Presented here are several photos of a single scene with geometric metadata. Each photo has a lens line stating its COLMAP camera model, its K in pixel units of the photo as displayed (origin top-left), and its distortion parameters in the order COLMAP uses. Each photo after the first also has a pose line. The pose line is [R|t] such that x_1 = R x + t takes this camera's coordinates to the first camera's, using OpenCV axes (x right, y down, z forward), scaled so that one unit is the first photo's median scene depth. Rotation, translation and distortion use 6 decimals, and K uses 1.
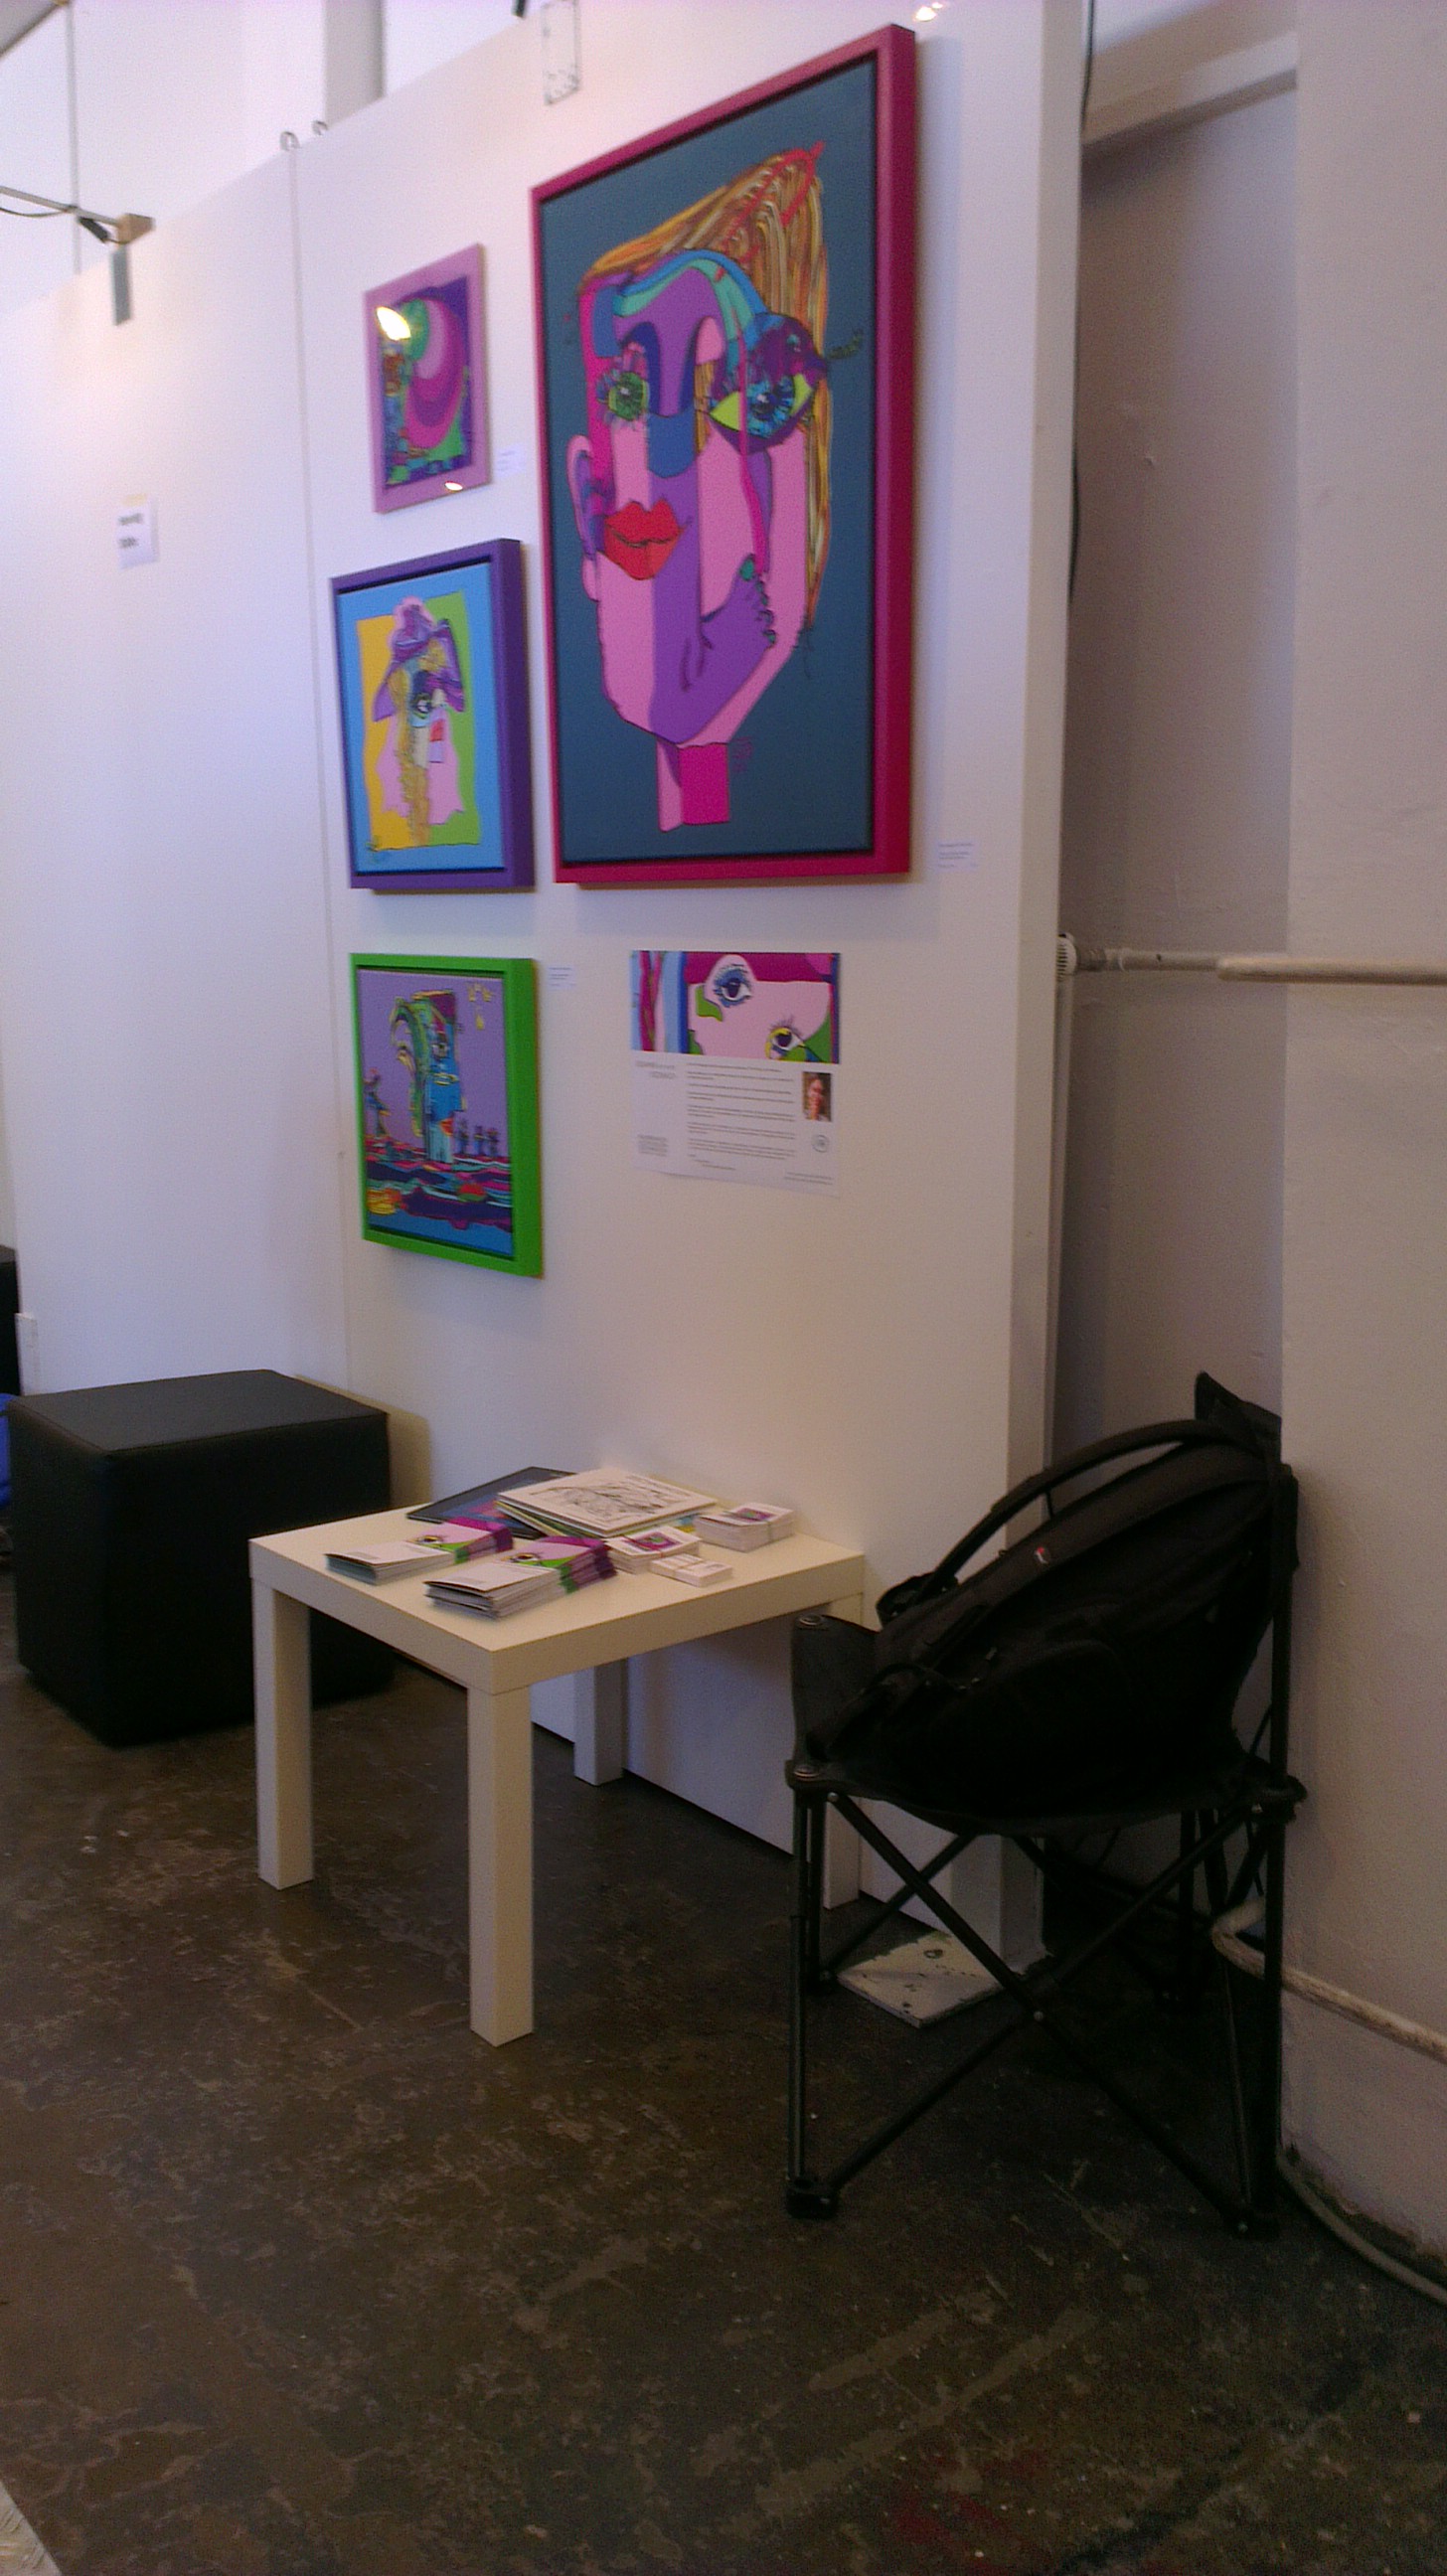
lens RADIAL K [[2062.3, 0, 740.1], [0, 2062.3, 1329.7], [0, 0, 1]] dist [0.140703, -0.230086]
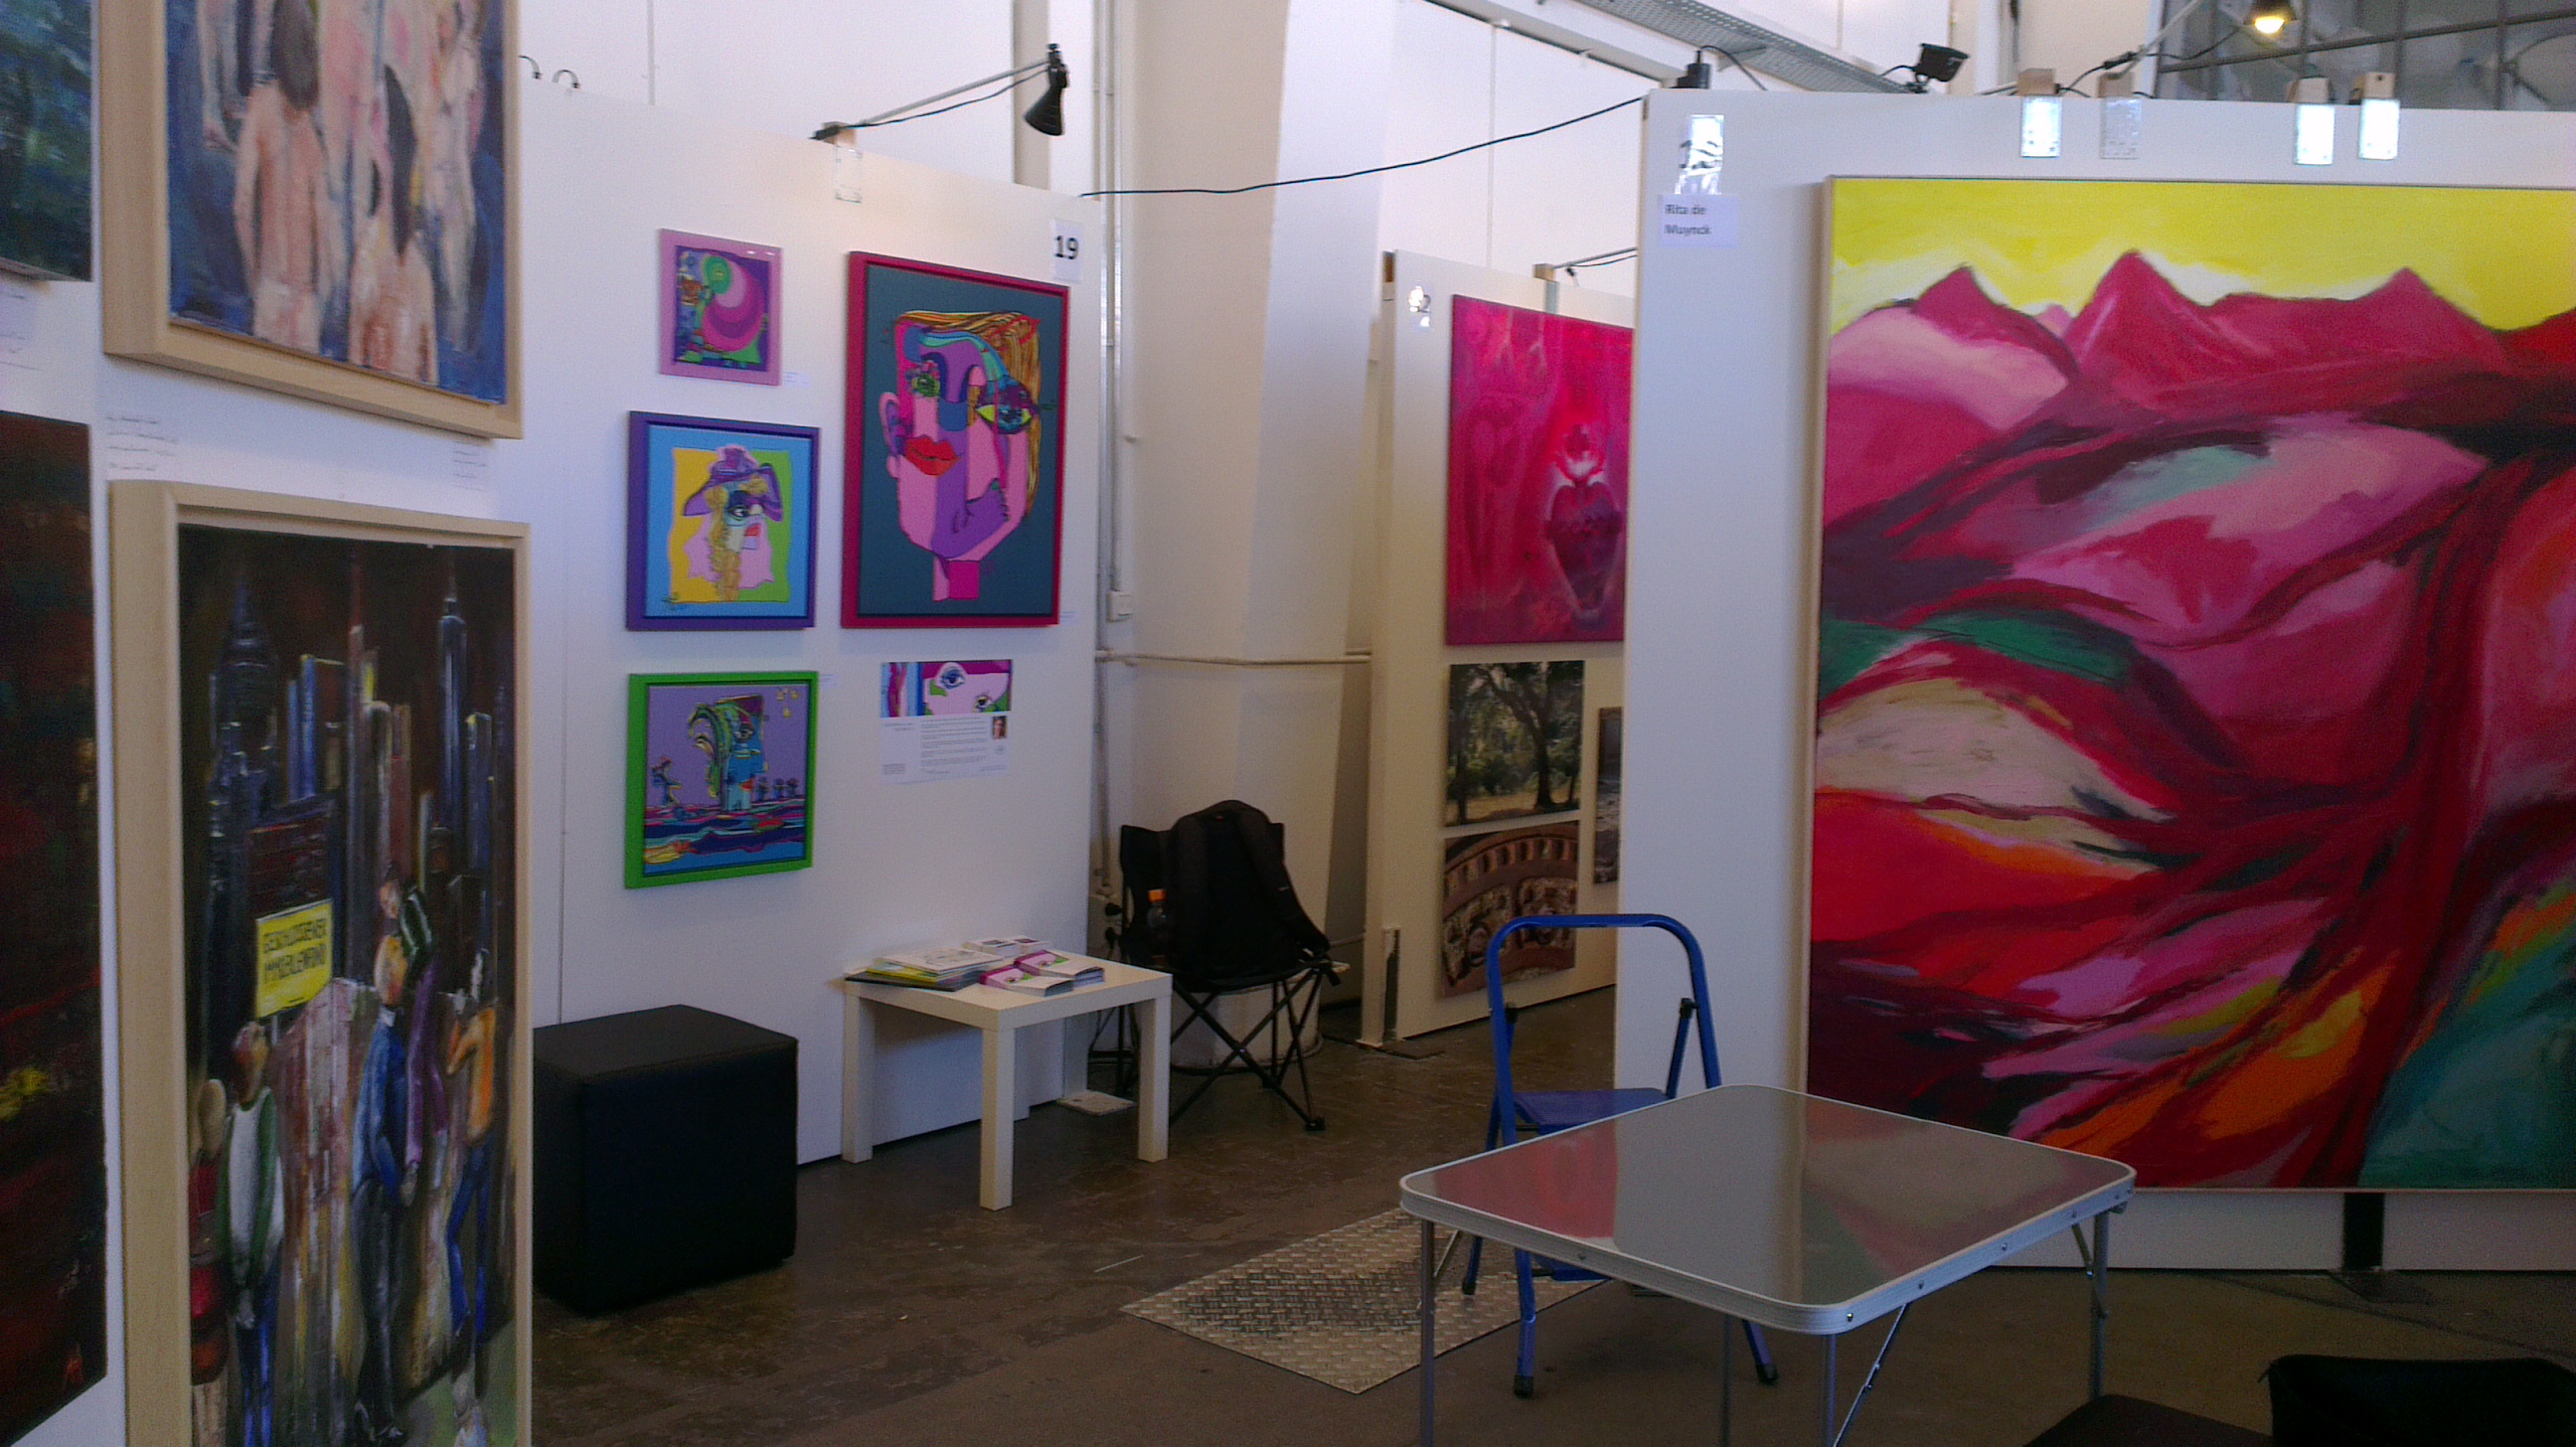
lens RADIAL K [[2117.7, 0, 1386.5], [0, 2117.7, 753.8], [0, 0, 1]] dist [0.143758, -0.240291]
pose [[-0.204327, -0.107179, 0.973018, -2.059200], [0.143709, 0.979934, 0.138119, -0.316786], [-0.968297, 0.168053, -0.184825, 0.995276]]
